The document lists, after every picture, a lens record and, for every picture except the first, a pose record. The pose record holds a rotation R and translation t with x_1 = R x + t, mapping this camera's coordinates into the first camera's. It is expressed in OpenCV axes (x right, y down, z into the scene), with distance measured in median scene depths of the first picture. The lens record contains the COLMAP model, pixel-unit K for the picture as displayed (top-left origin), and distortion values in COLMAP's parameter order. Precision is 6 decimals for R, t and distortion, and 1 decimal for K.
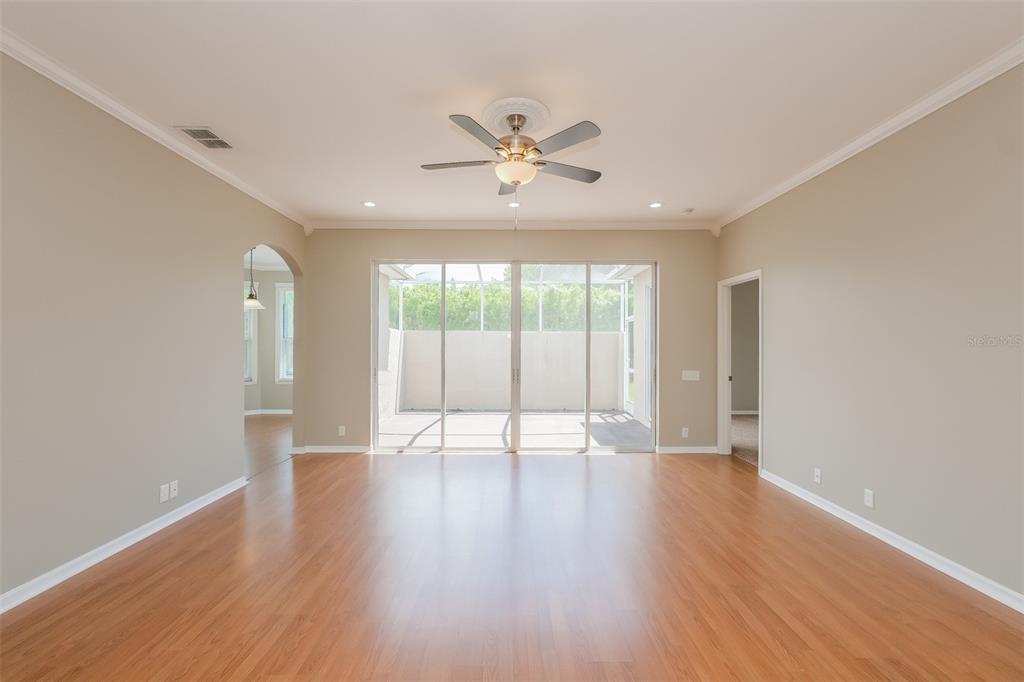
lens RADIAL K [[446.2, 0, 512.0], [0, 446.2, 341.0], [0, 0, 1]] dist [-0.000499, -0.000136]
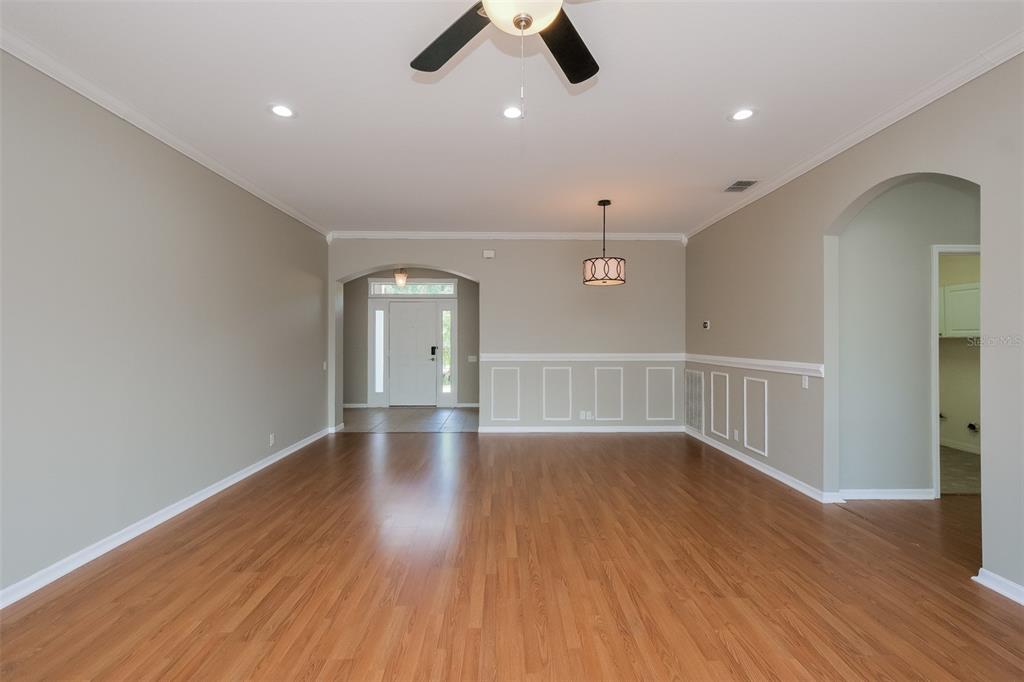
lens RADIAL K [[446.2, 0, 512.0], [0, 446.2, 341.0], [0, 0, 1]] dist [-0.000499, -0.000136]
pose [[-0.999881, -0.005462, -0.014421, 0.039863], [-0.005349, 0.999955, -0.007857, 0.023258], [0.014463, -0.007779, -0.999865, 2.072328]]
